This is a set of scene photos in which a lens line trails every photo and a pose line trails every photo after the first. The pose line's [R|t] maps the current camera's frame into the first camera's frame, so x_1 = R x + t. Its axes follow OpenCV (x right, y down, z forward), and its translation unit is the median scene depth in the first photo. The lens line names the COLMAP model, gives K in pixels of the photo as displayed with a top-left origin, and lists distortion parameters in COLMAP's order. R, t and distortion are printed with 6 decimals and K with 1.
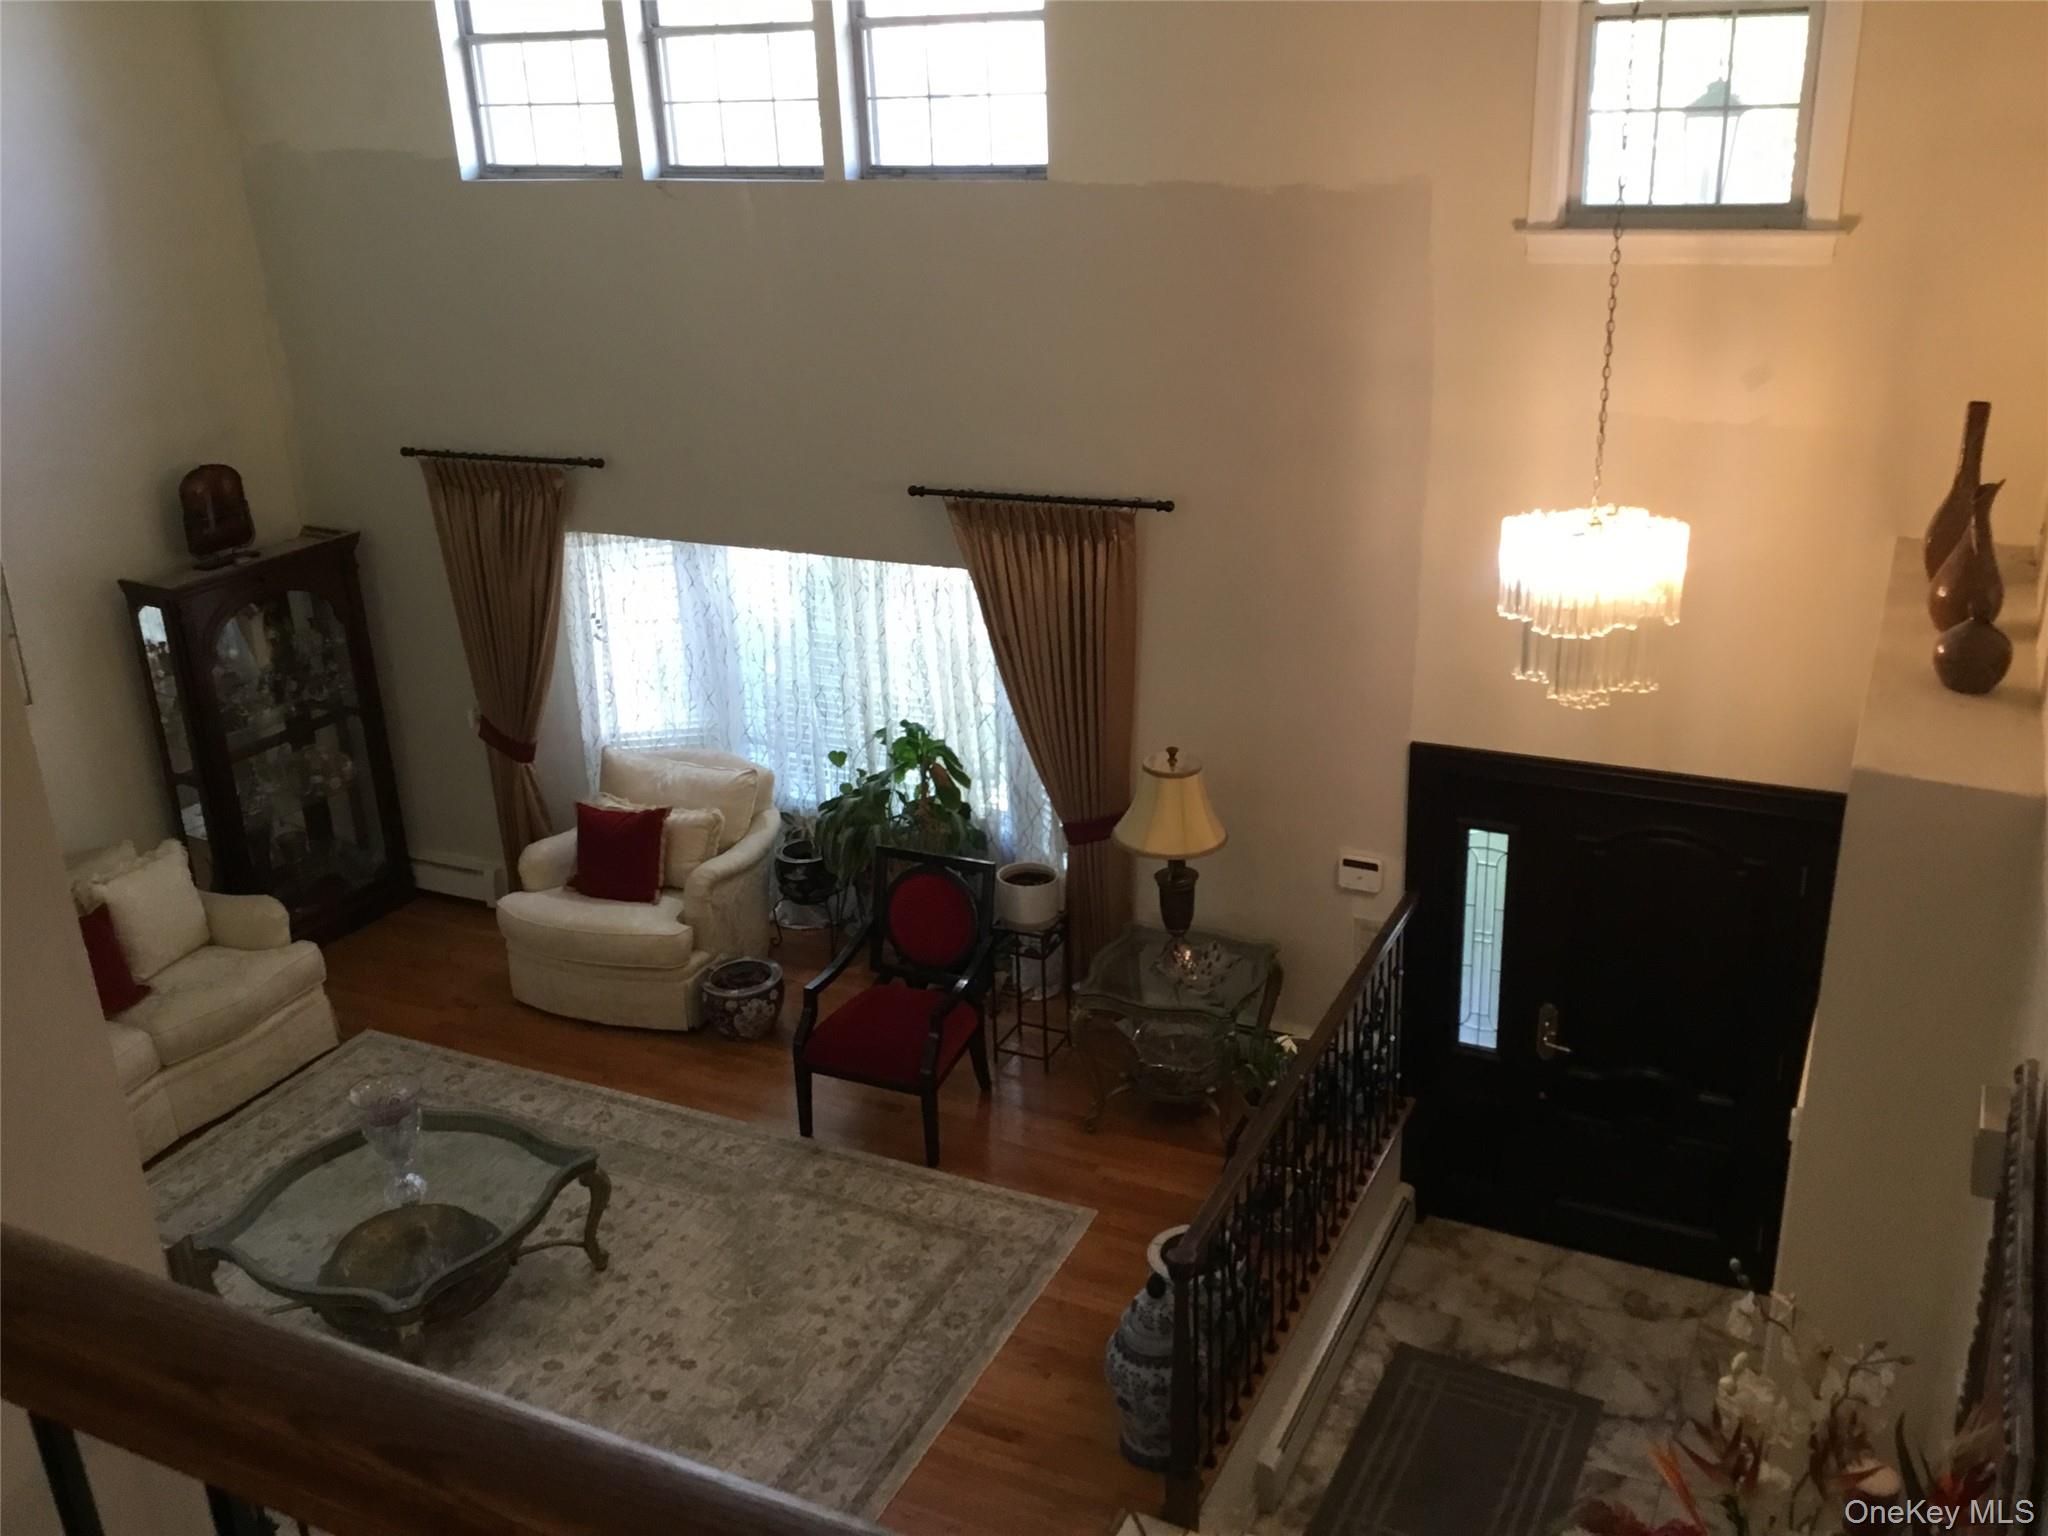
lens RADIAL K [[1818.5, 0, 1023.1], [0, 1818.5, 772.8], [0, 0, 1]] dist [0.145513, -0.270507]
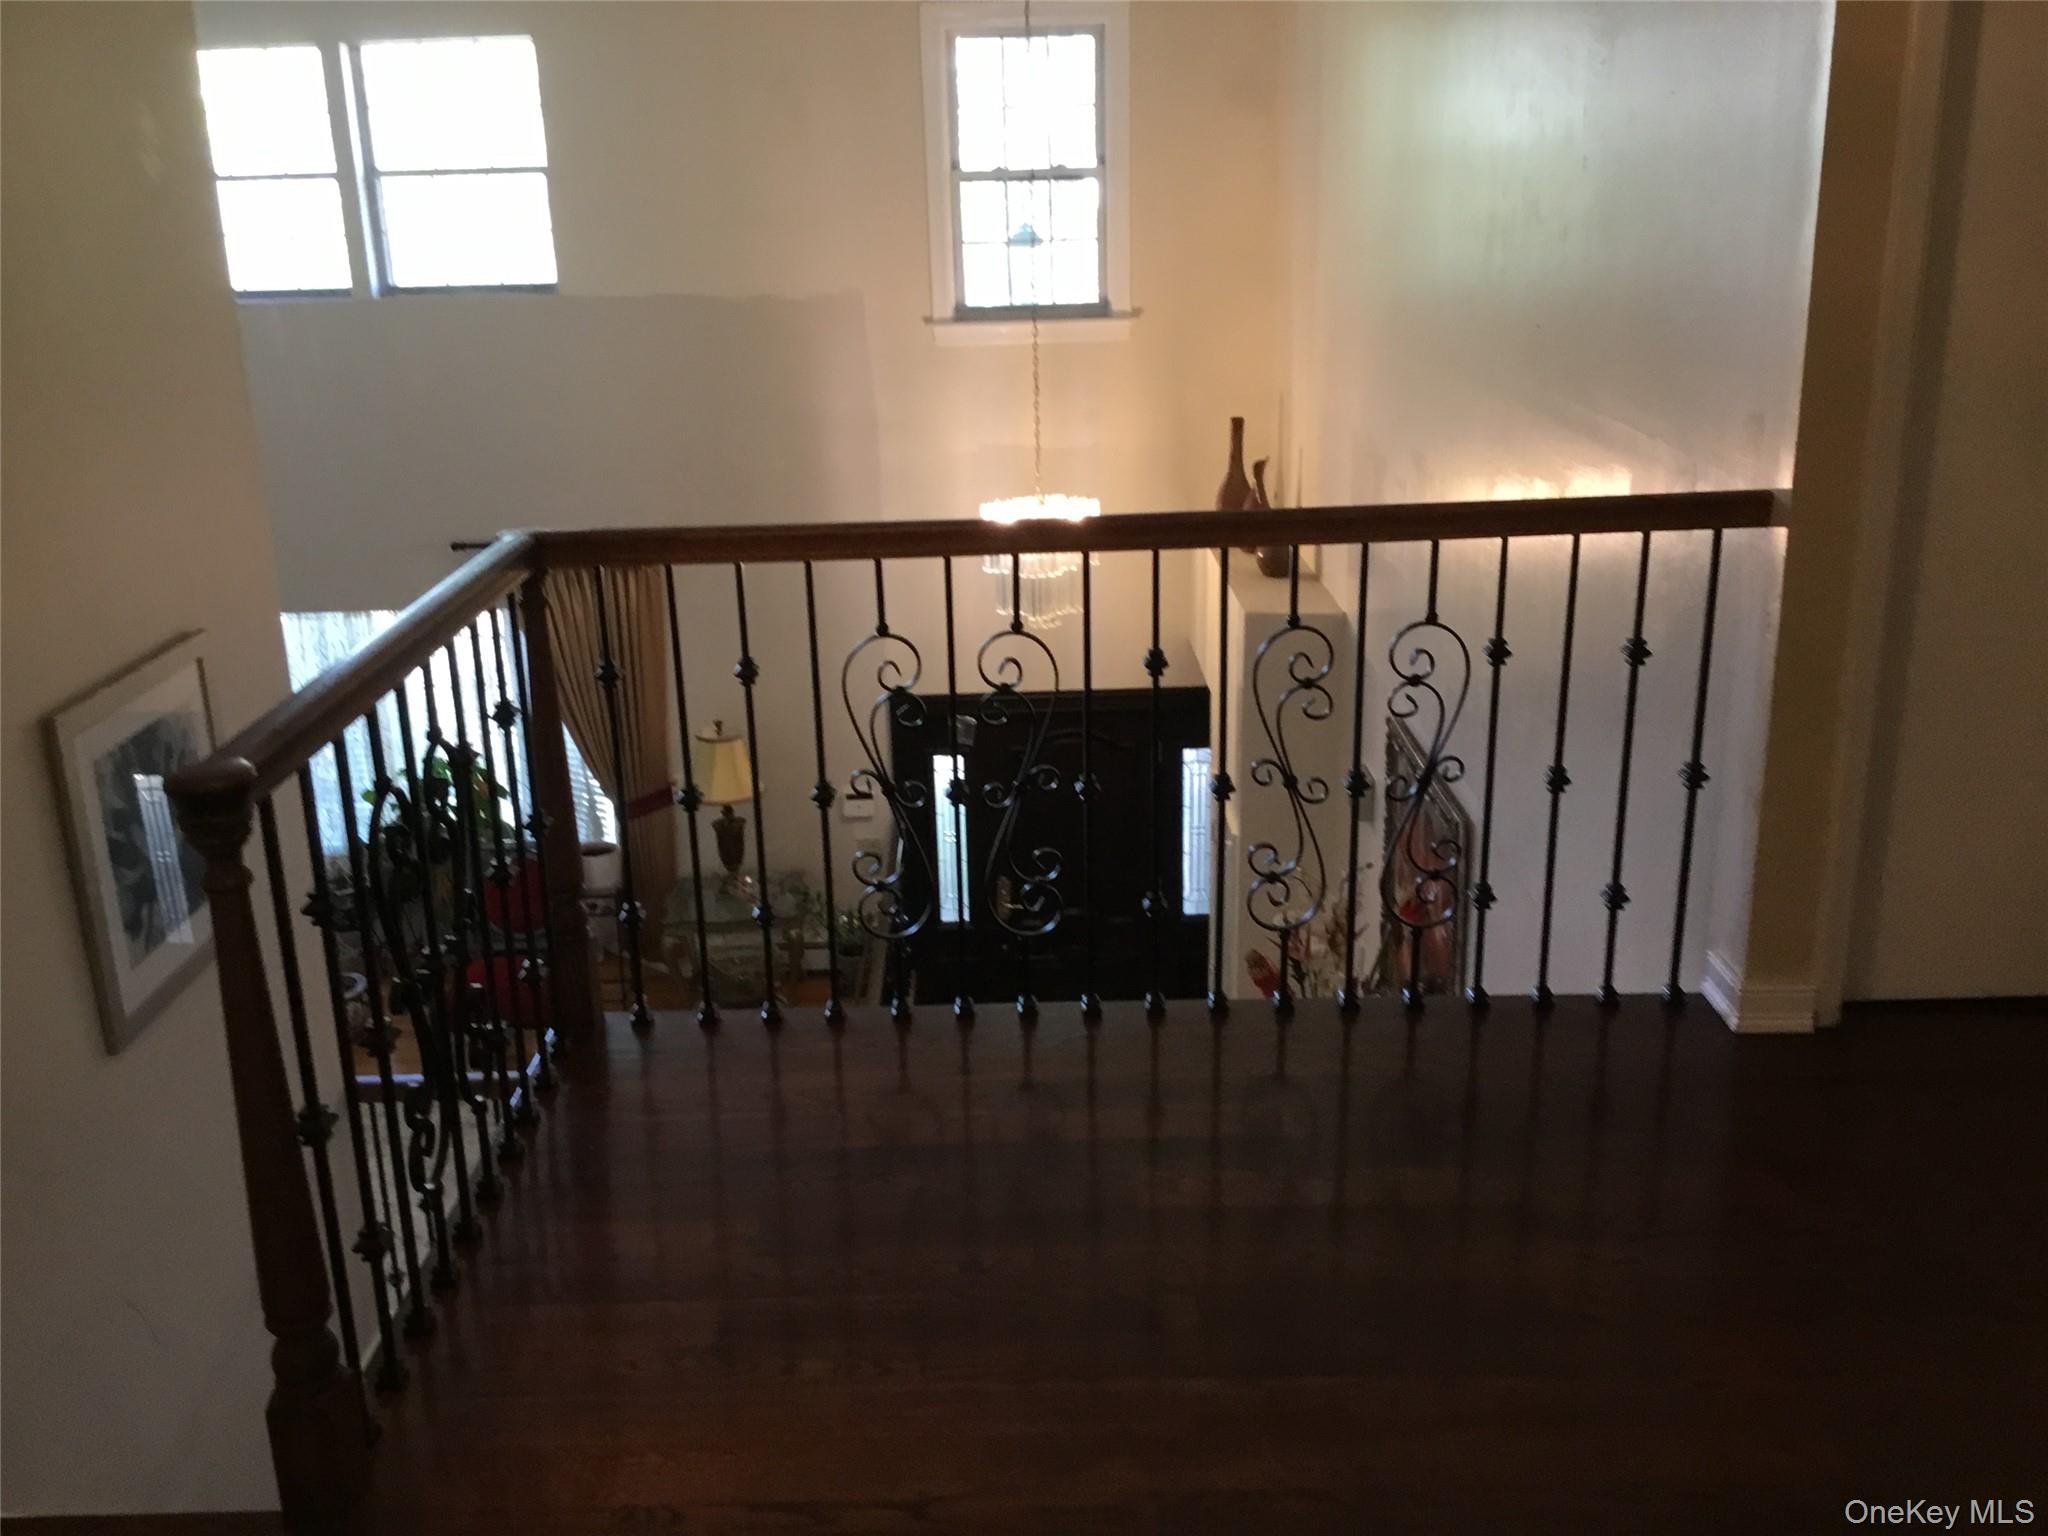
lens RADIAL K [[1818.5, 0, 1023.1], [0, 1818.5, 772.8], [0, 0, 1]] dist [0.145513, -0.270507]
pose [[0.904187, -0.128497, 0.407349, -0.265674], [0.153184, 0.987789, -0.028426, 0.096378], [-0.398723, 0.088102, 0.912830, -0.282035]]
